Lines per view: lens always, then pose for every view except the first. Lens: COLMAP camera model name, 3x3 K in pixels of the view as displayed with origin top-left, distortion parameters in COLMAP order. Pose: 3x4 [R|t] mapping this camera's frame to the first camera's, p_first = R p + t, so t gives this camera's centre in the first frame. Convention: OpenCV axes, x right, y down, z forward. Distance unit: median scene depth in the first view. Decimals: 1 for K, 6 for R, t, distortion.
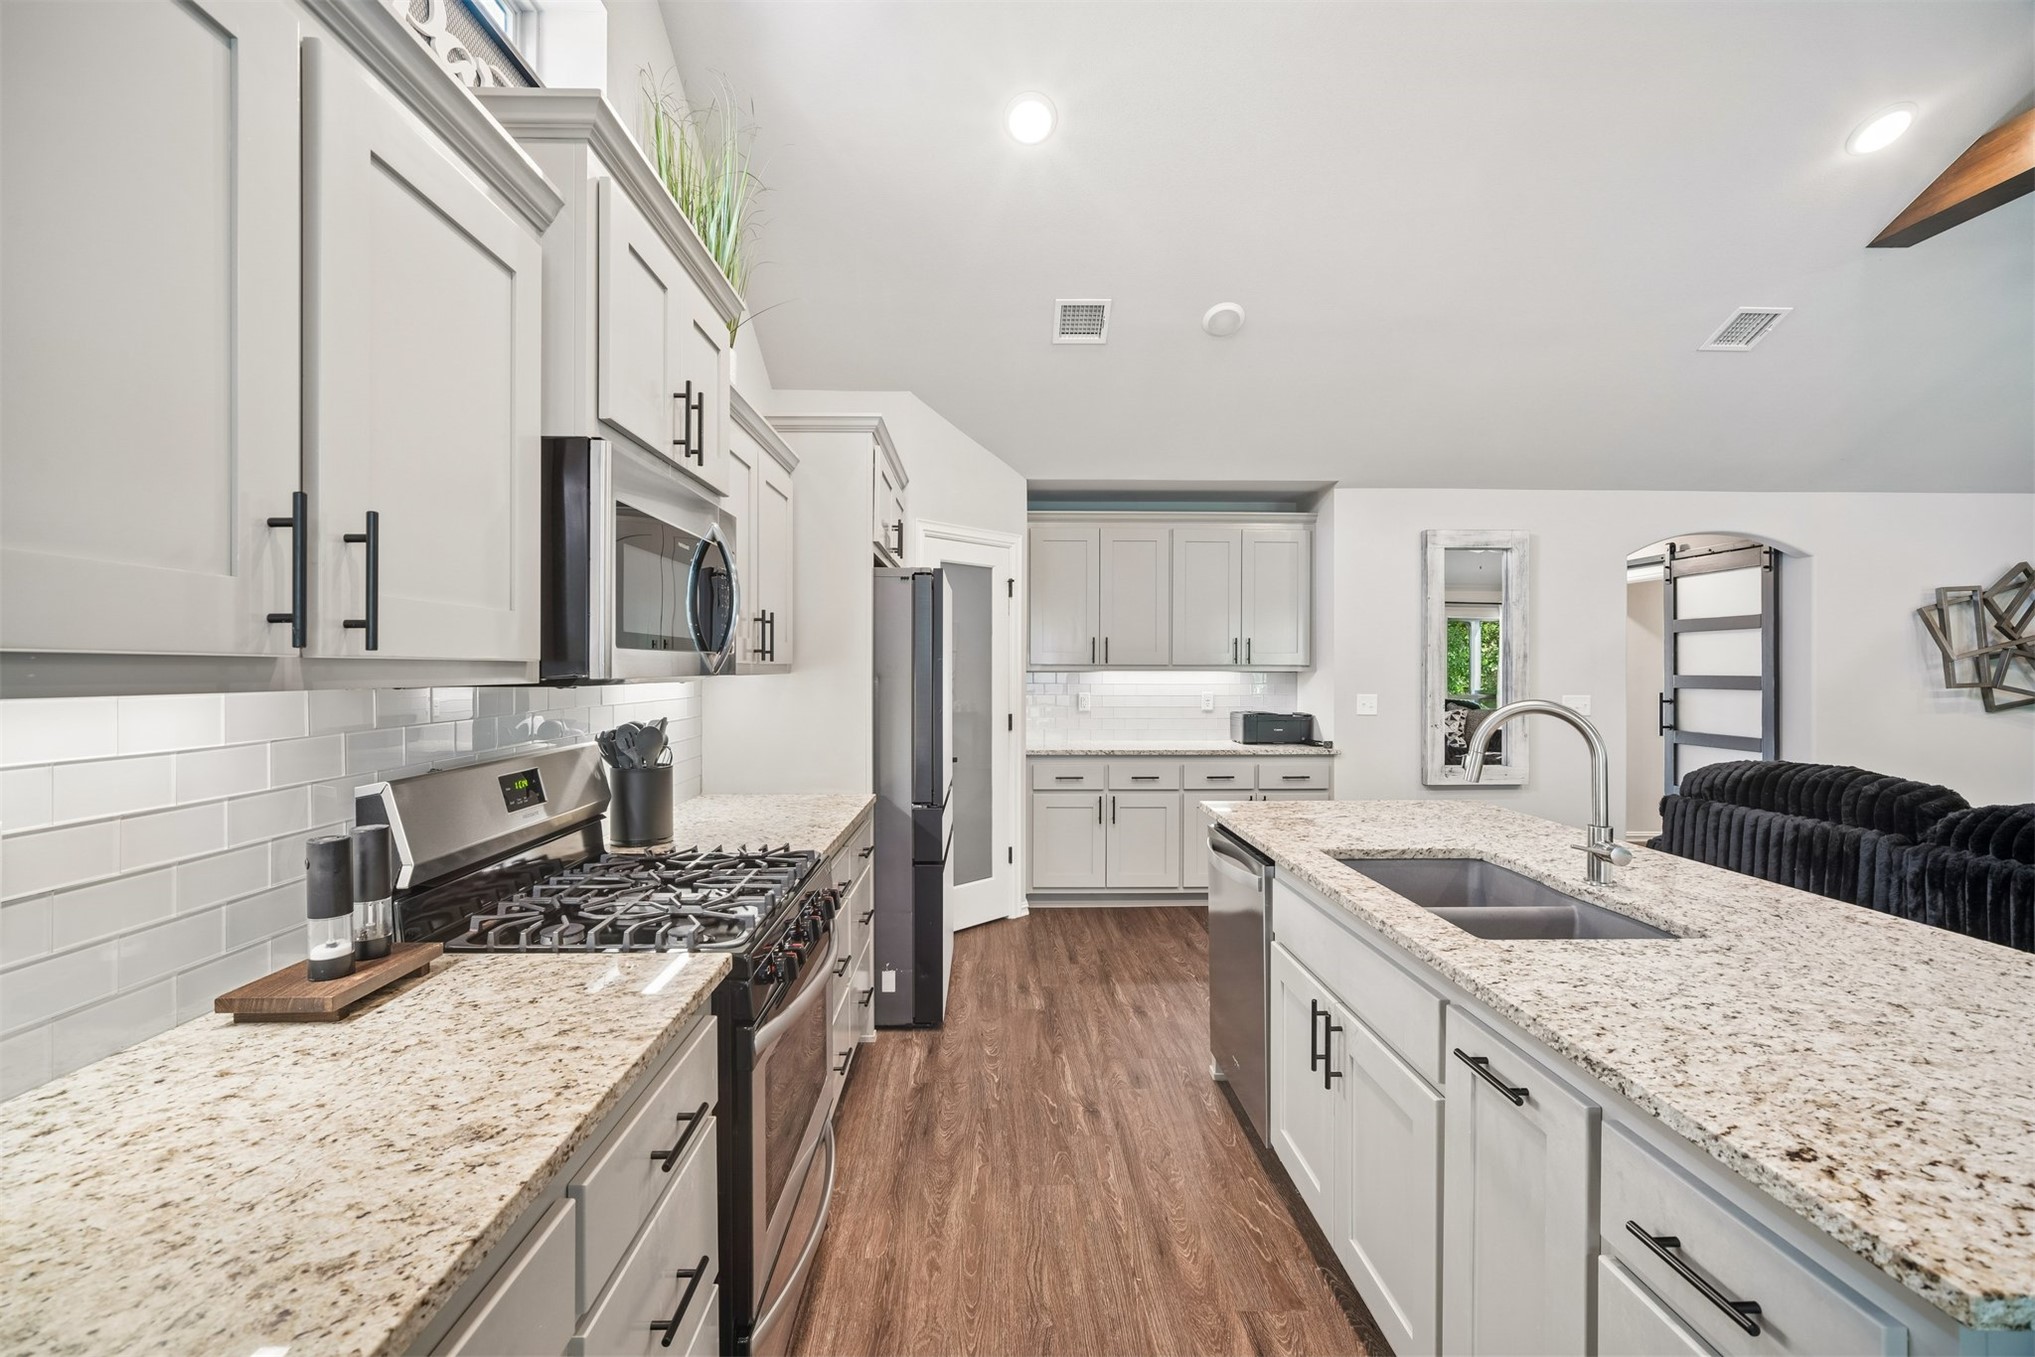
lens RADIAL K [[871.3, 0, 1003.2], [0, 871.3, 670.7], [0, 0, 1]] dist [-0.021662, 0.011230]
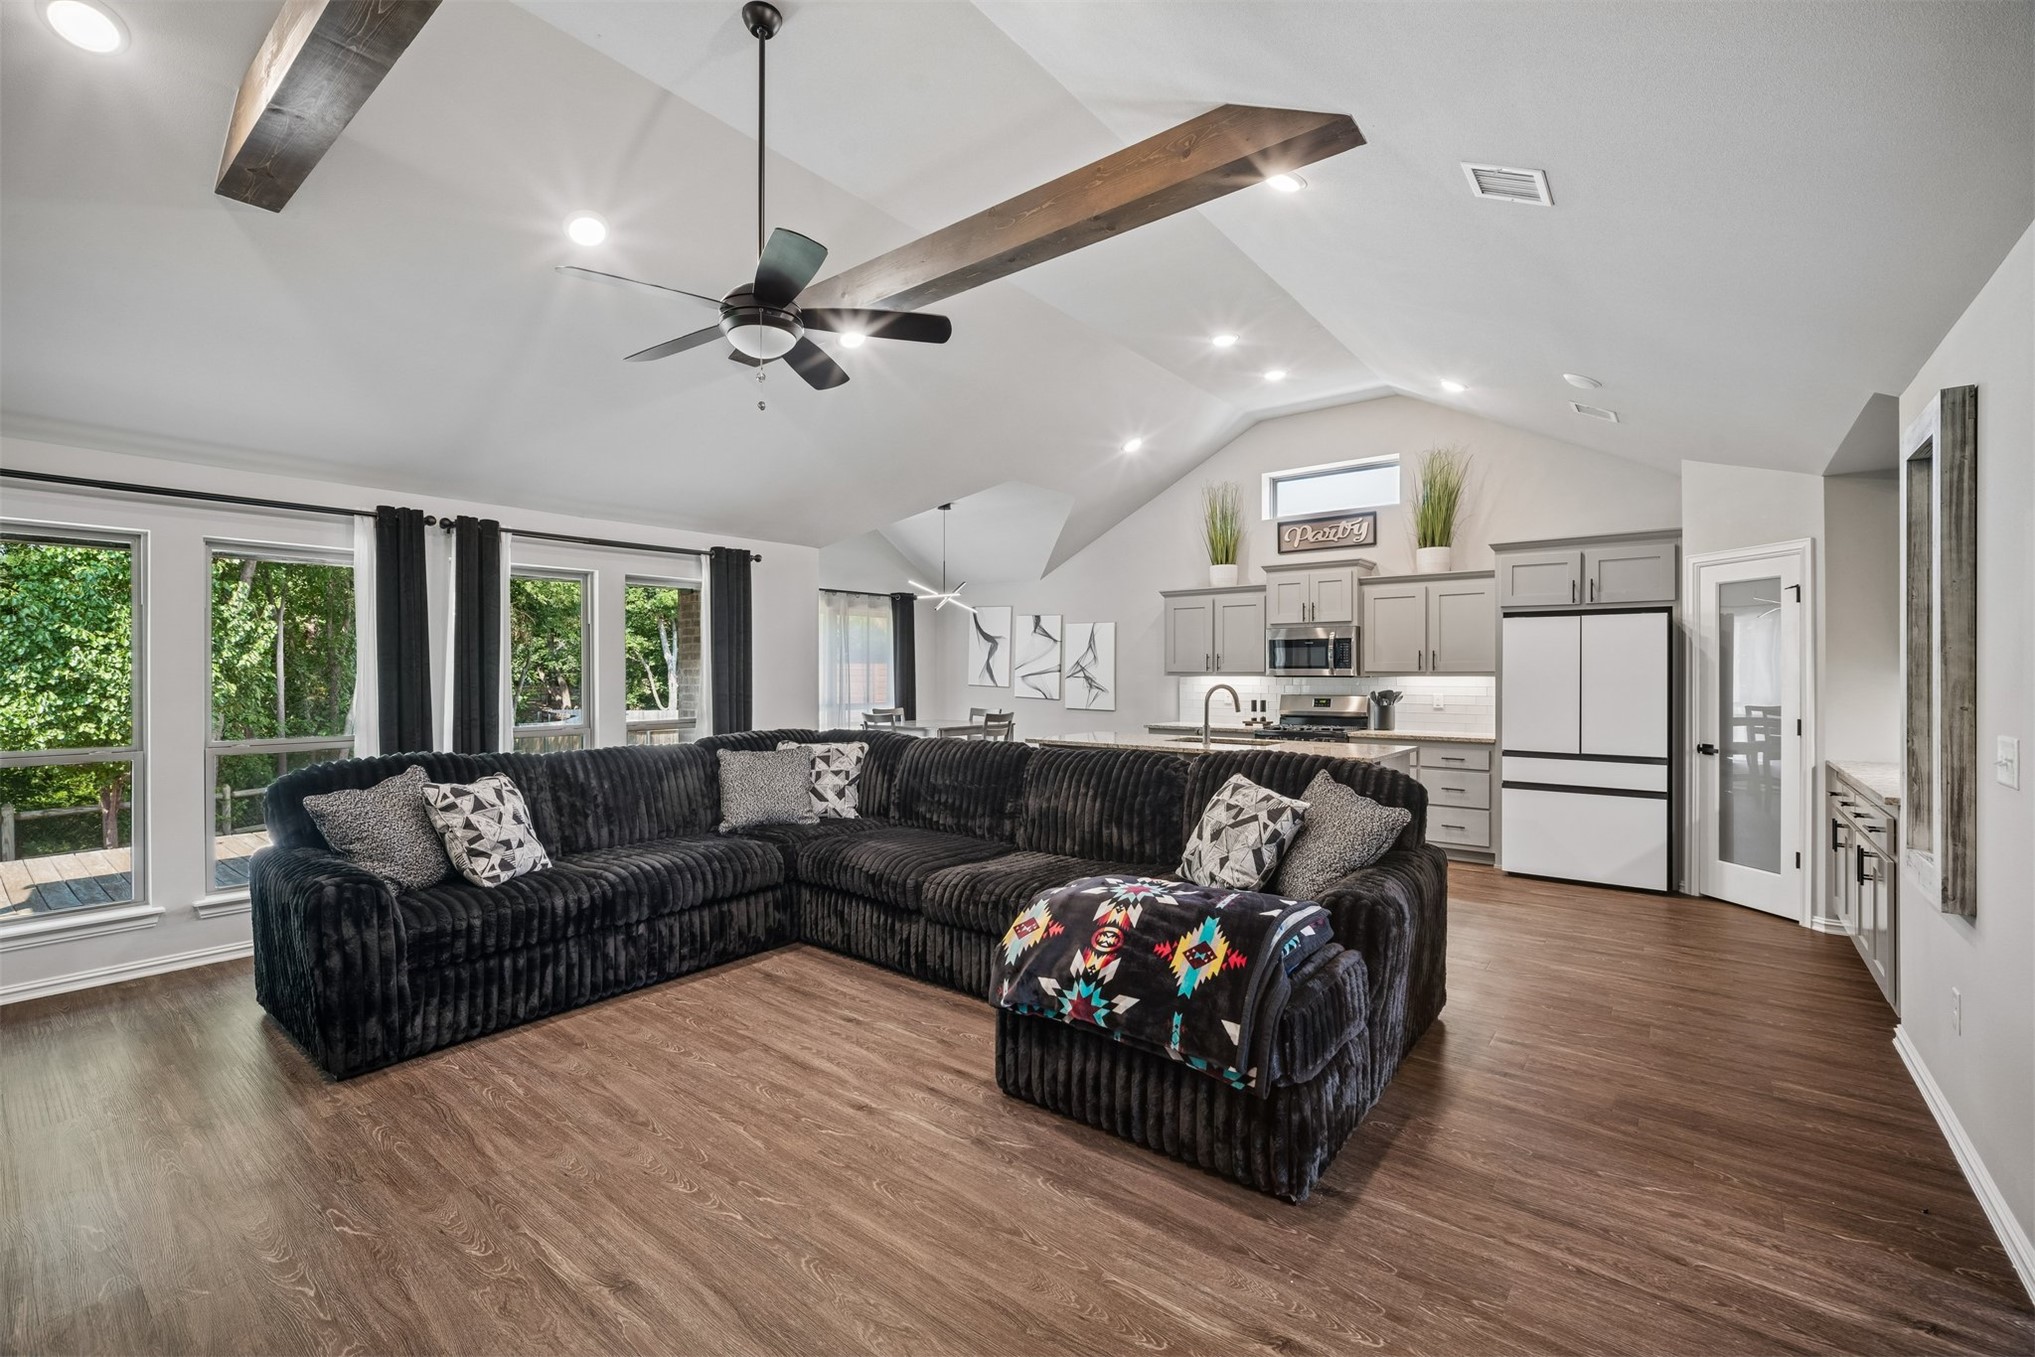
lens RADIAL K [[871.3, 0, 1003.2], [0, 871.3, 670.7], [0, 0, 1]] dist [-0.021662, 0.011230]
pose [[-0.640330, -0.003352, -0.768093, 1.349683], [-0.003090, 0.999994, -0.001789, -0.001524], [0.768094, 0.001228, -0.640336, 0.928613]]
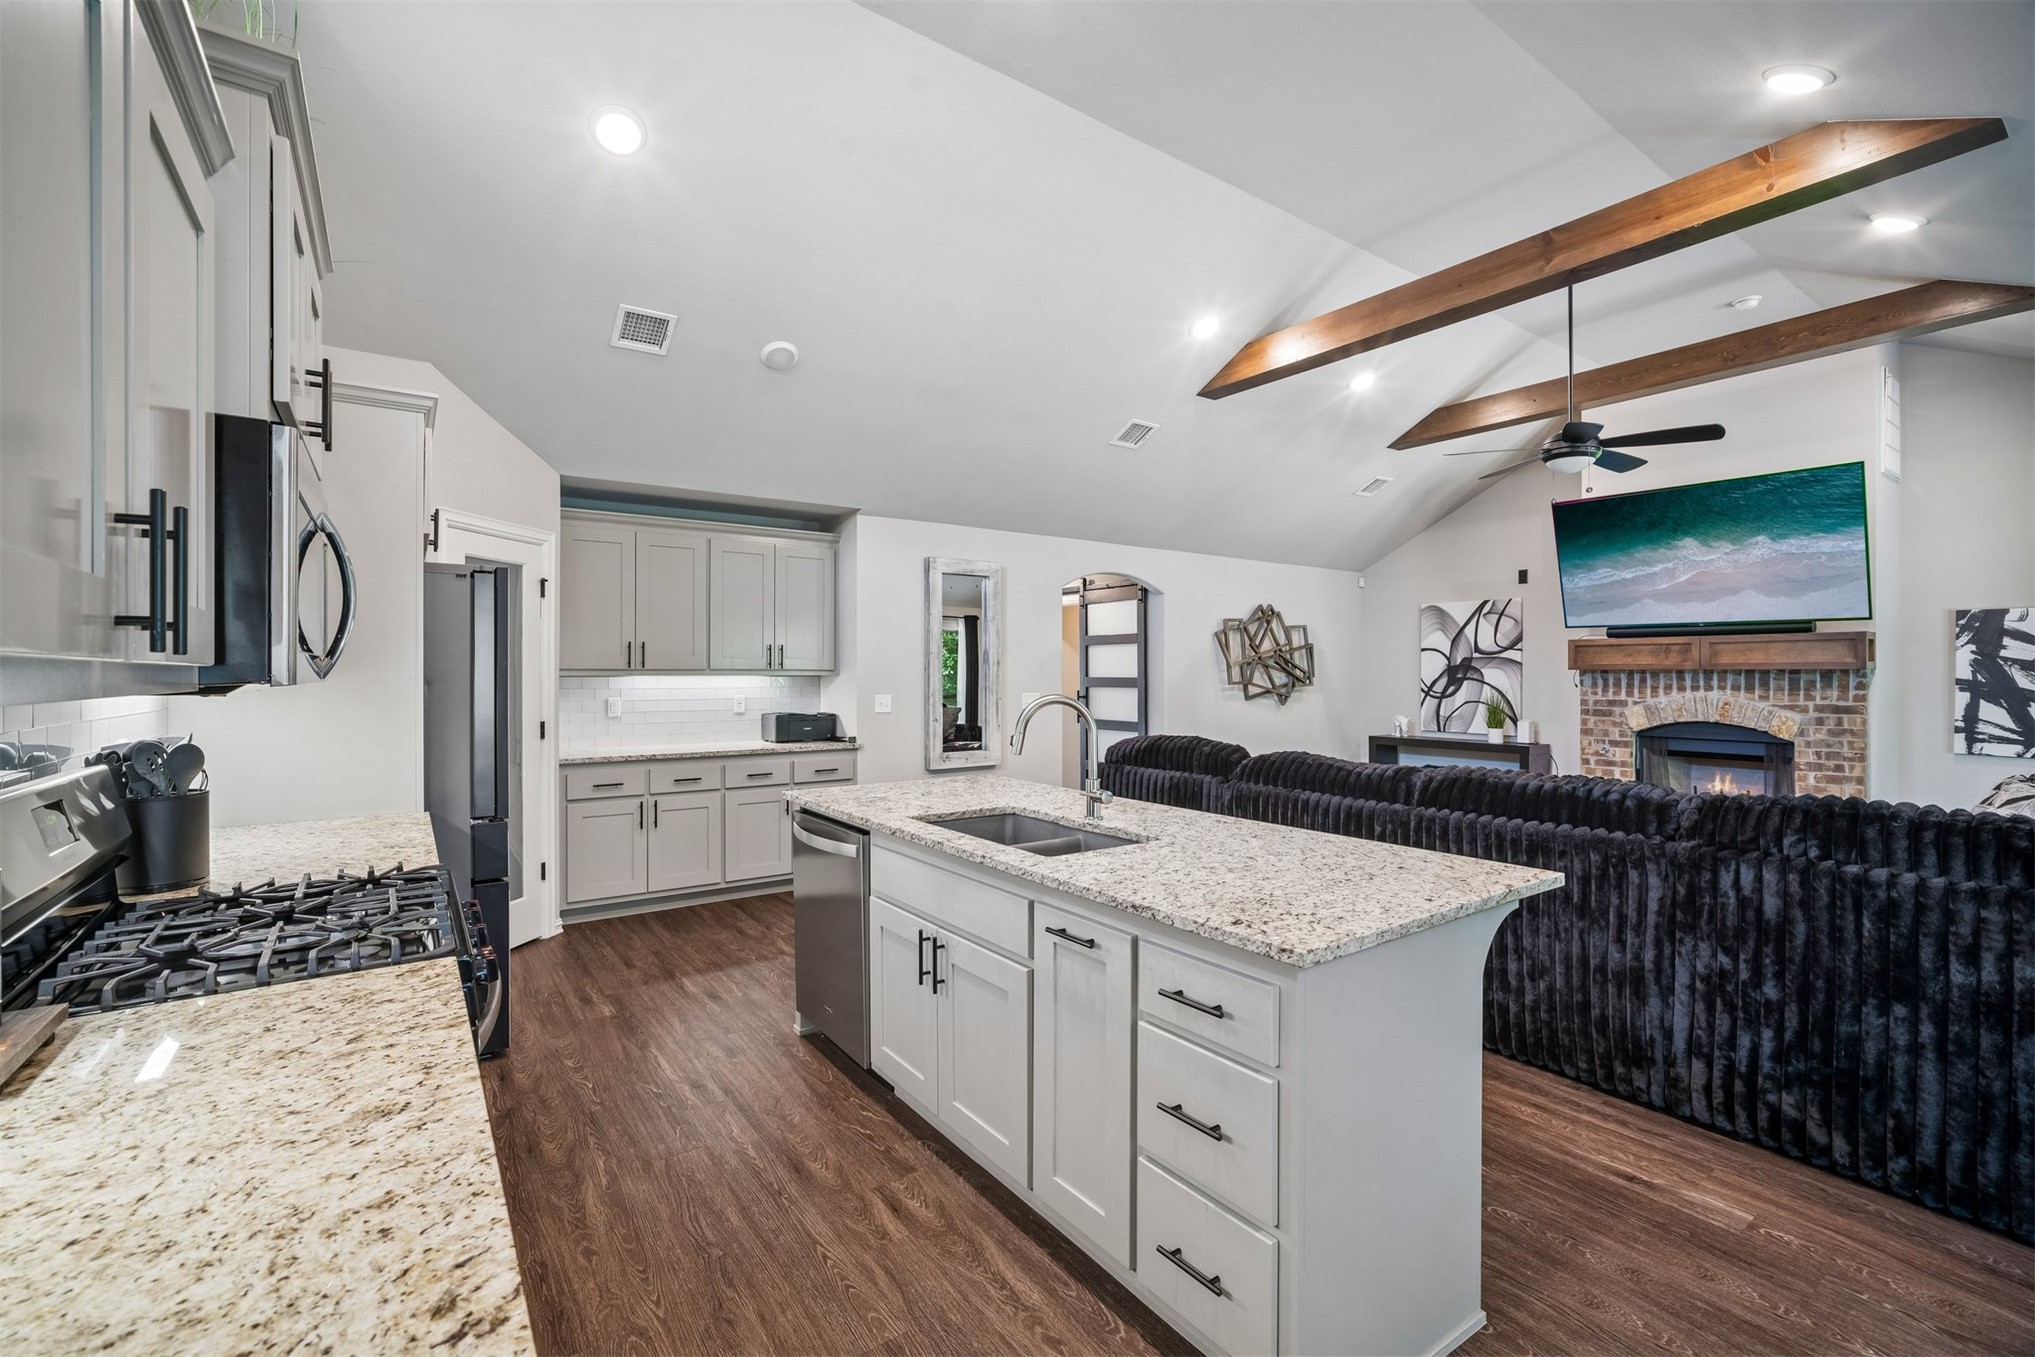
lens RADIAL K [[871.3, 0, 1003.2], [0, 871.3, 670.7], [0, 0, 1]] dist [-0.021662, 0.011230]
pose [[0.828644, -0.000562, 0.559775, -0.103180], [0.003344, 0.999987, -0.003947, 0.000026], [-0.559765, 0.005143, 0.828635, -0.055968]]
